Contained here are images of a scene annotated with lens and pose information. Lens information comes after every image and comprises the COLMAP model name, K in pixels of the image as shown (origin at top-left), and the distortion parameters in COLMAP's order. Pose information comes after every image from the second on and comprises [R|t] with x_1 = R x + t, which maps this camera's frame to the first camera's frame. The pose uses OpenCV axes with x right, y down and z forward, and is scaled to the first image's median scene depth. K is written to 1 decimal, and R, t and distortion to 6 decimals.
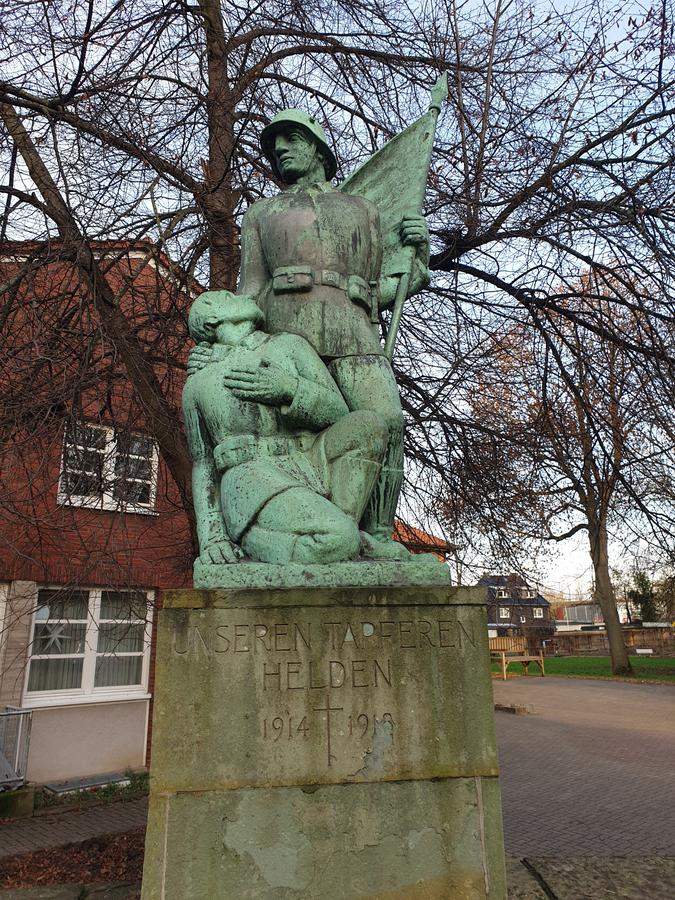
lens RADIAL K [[669.1, 0, 345.0], [0, 669.1, 447.6], [0, 0, 1]] dist [0.023393, -0.008476]
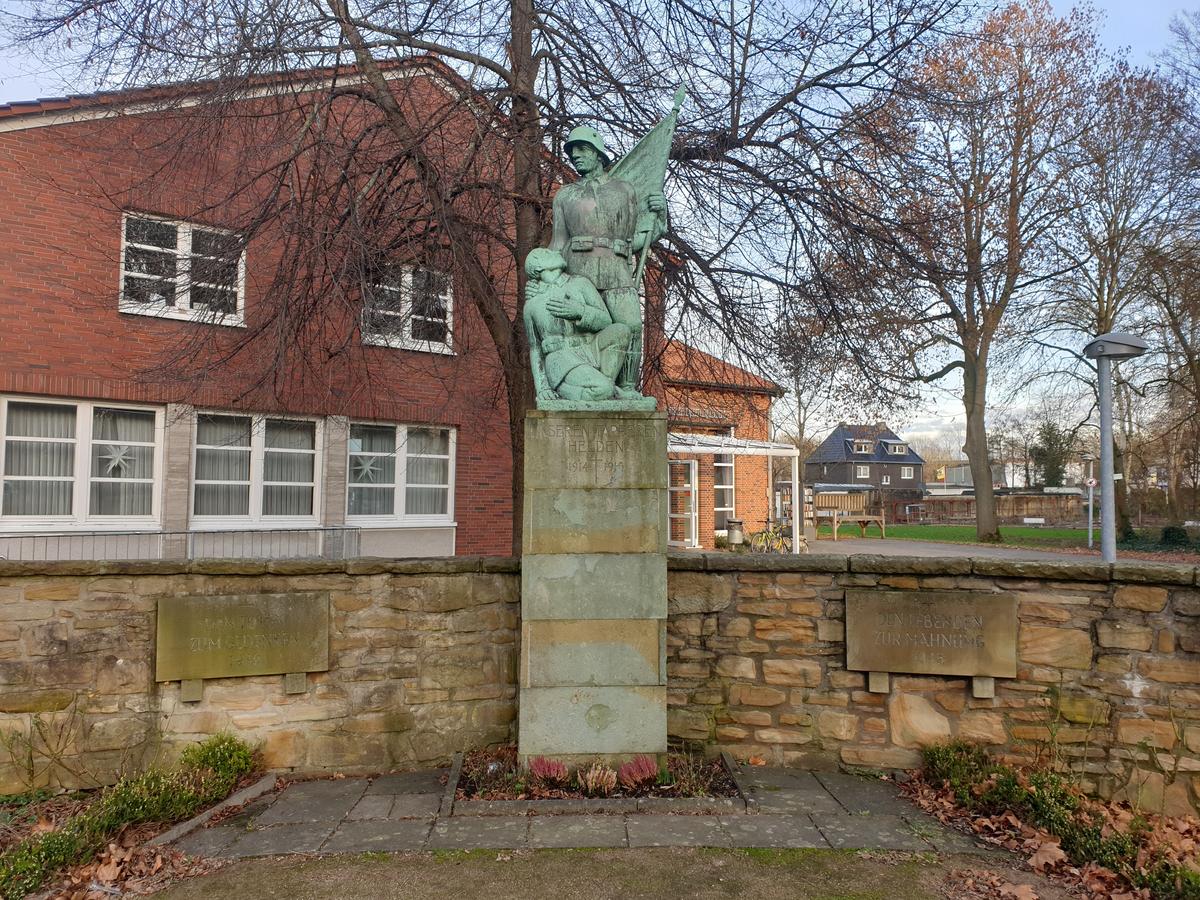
lens RADIAL K [[892.1, 0, 602.9], [0, 892.1, 450.8], [0, 0, 1]] dist [0.023393, -0.008476]
pose [[0.997654, 0.018532, -0.065909, 0.139344], [-0.003650, 0.975696, 0.219097, -0.226866], [0.068368, -0.218342, 0.973474, -1.391685]]
